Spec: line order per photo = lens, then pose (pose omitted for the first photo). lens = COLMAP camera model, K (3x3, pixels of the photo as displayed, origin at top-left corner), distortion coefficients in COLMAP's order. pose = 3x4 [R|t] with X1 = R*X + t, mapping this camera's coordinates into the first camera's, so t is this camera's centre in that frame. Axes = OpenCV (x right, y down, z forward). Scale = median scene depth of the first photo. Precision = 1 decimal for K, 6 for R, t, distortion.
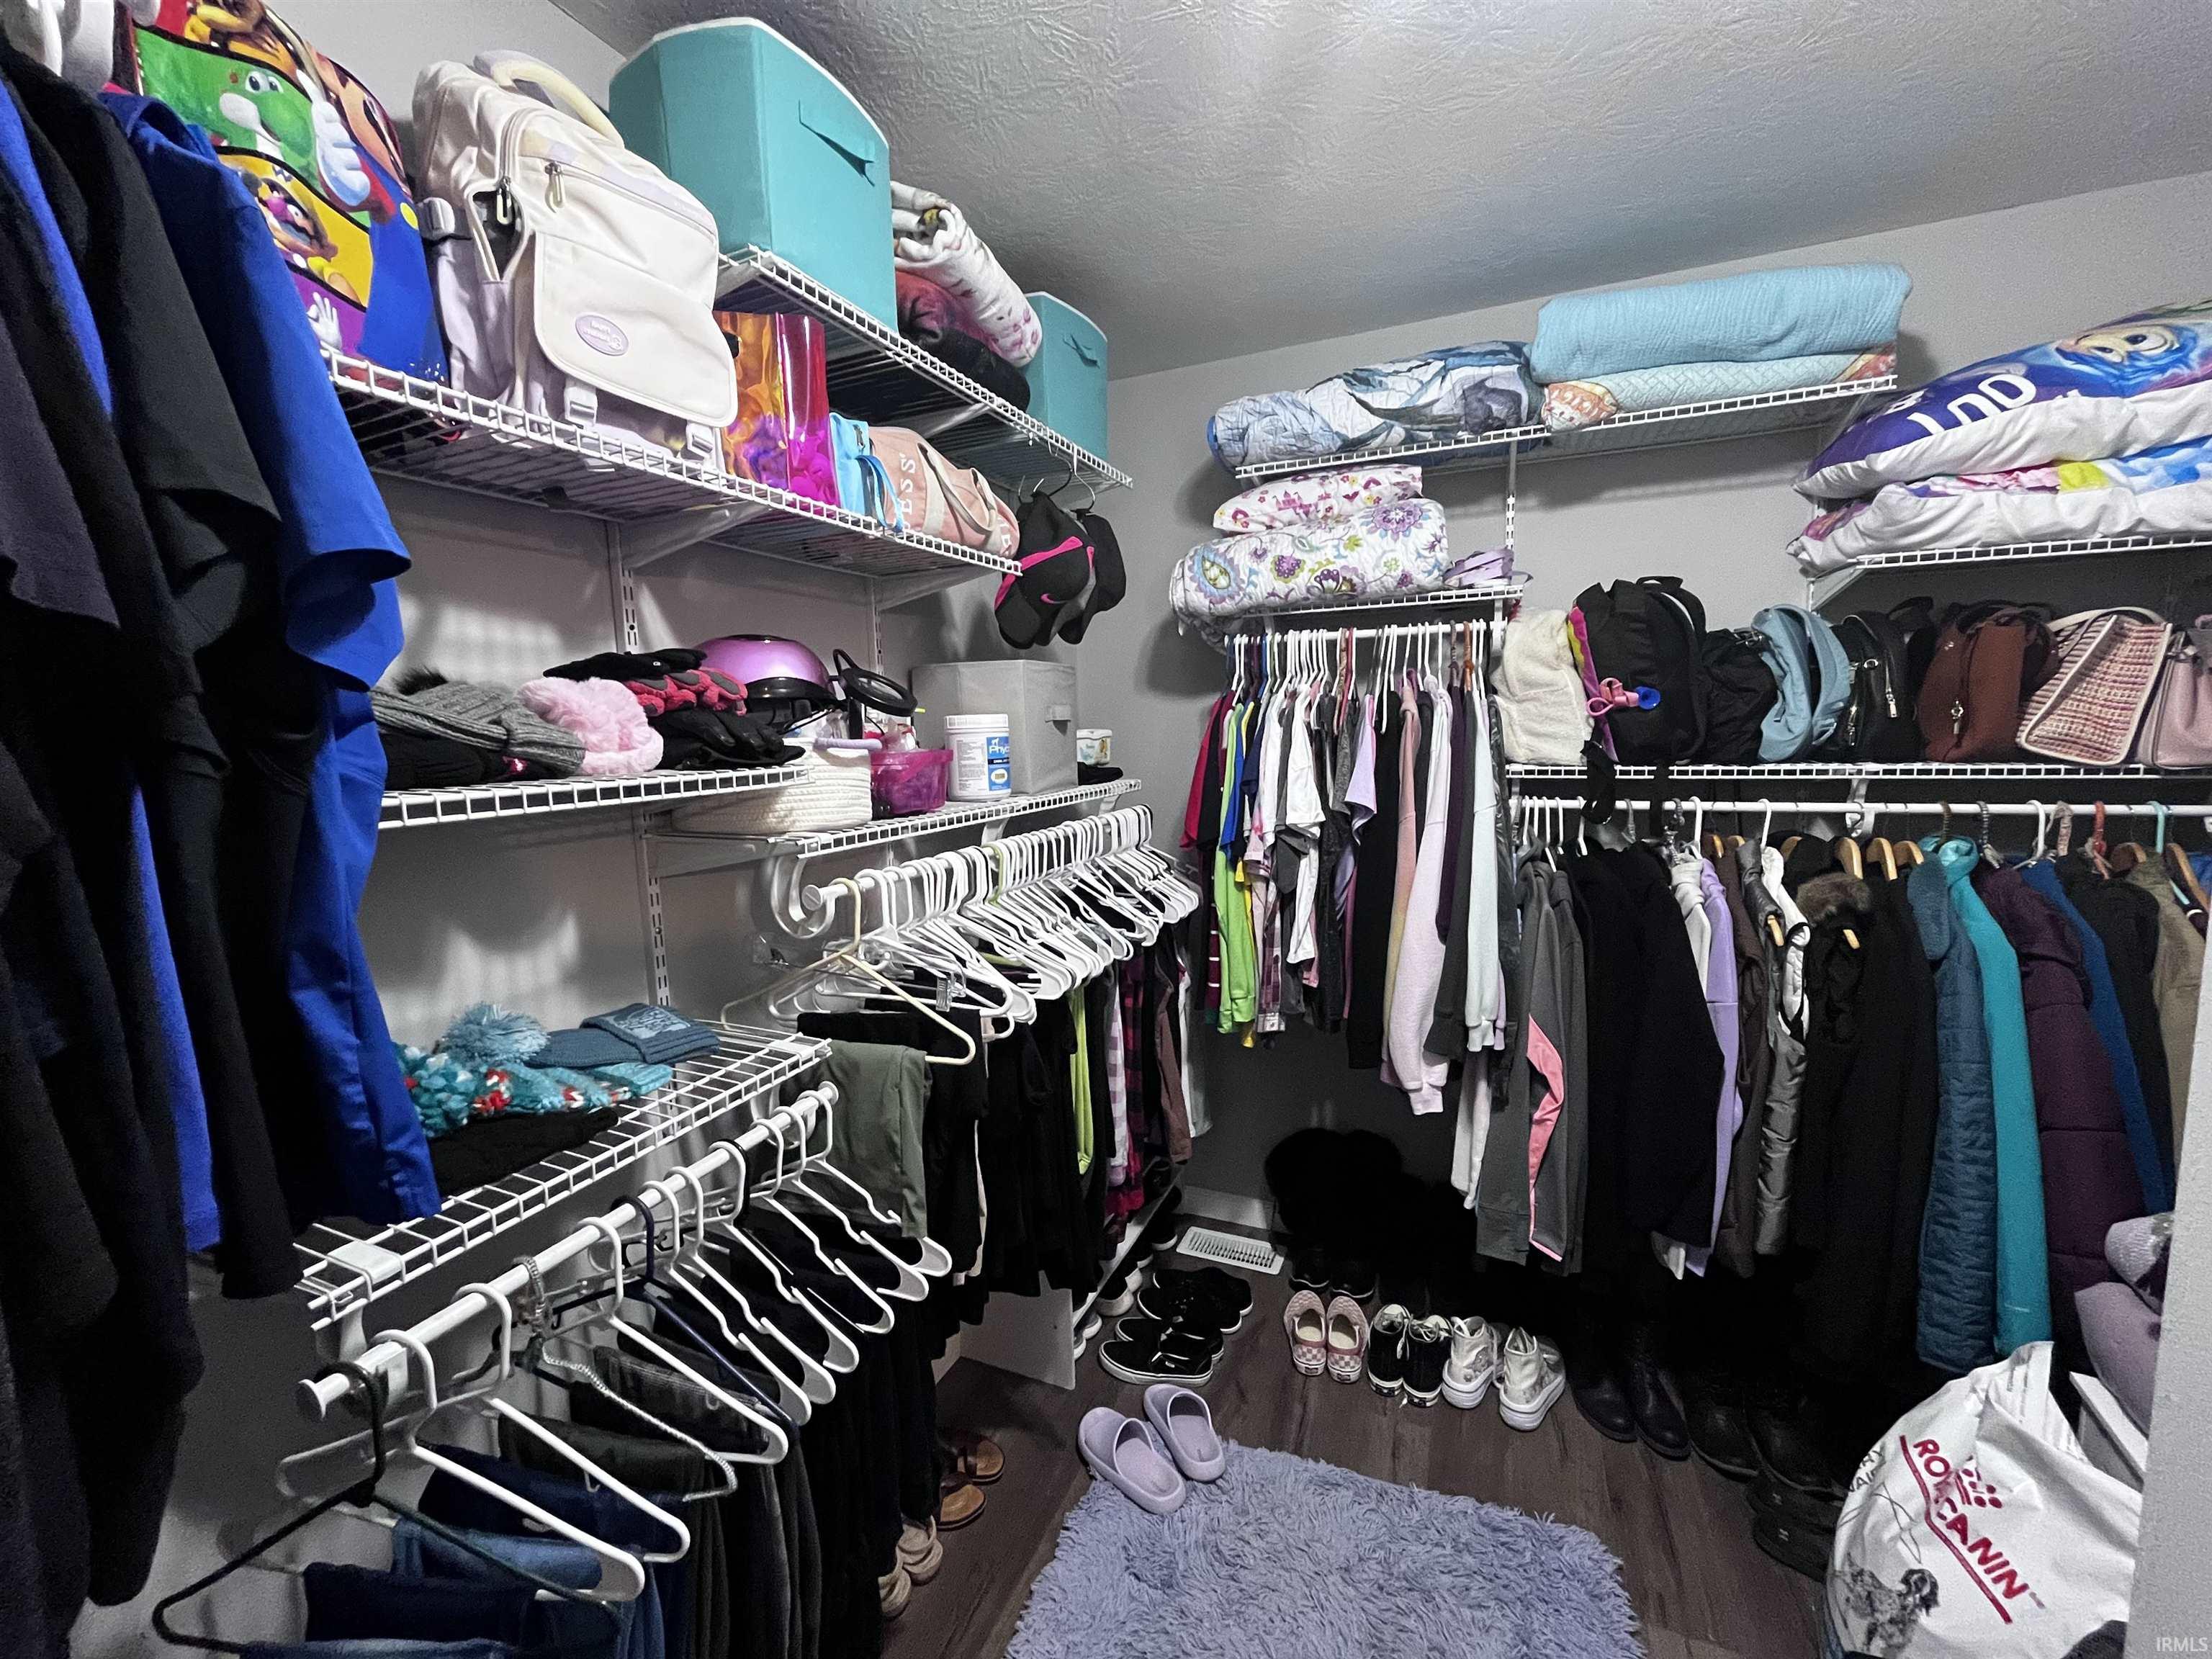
lens RADIAL K [[895.7, 0, 1112.0], [0, 895.7, 839.7], [0, 0, 1]] dist [-0.002760, 0.000390]
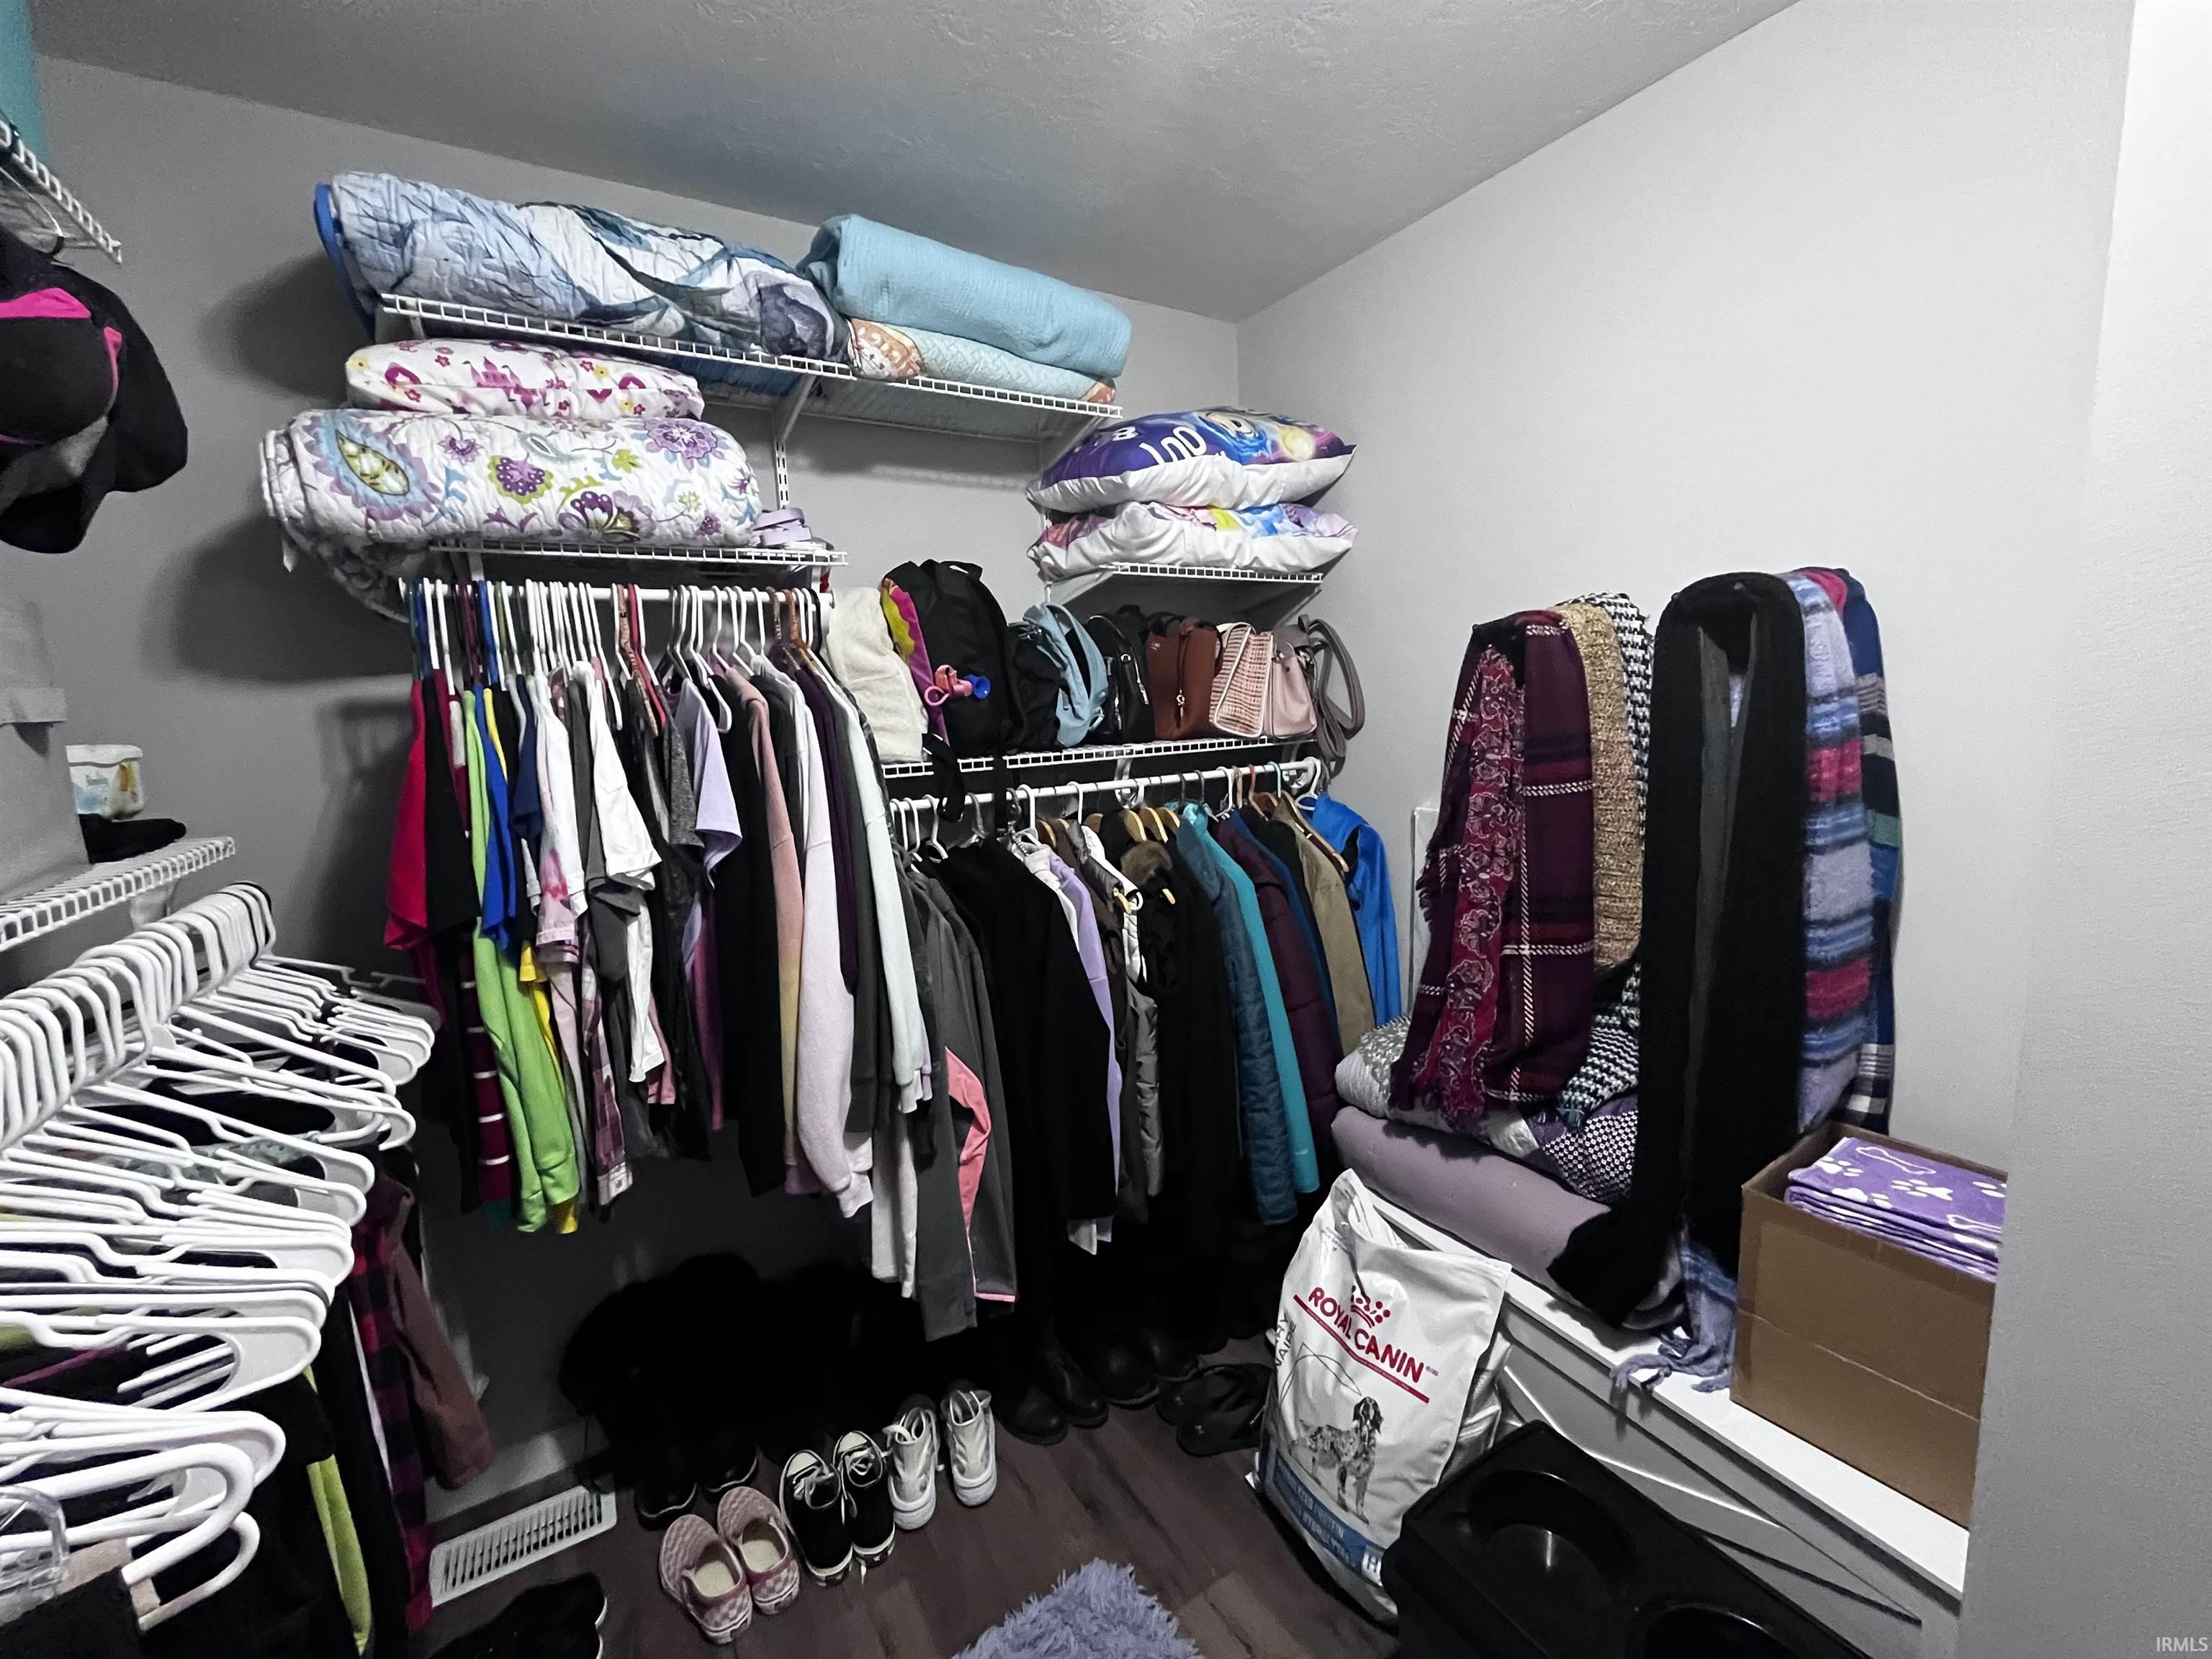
lens RADIAL K [[895.7, 0, 1102.6], [0, 895.7, 834.8], [0, 0, 1]] dist [-0.002760, 0.000390]
pose [[0.574906, -0.121119, 0.809205, -0.122493], [0.134014, 0.989566, 0.052904, -0.033799], [-0.807170, 0.078030, 0.585139, 0.340989]]
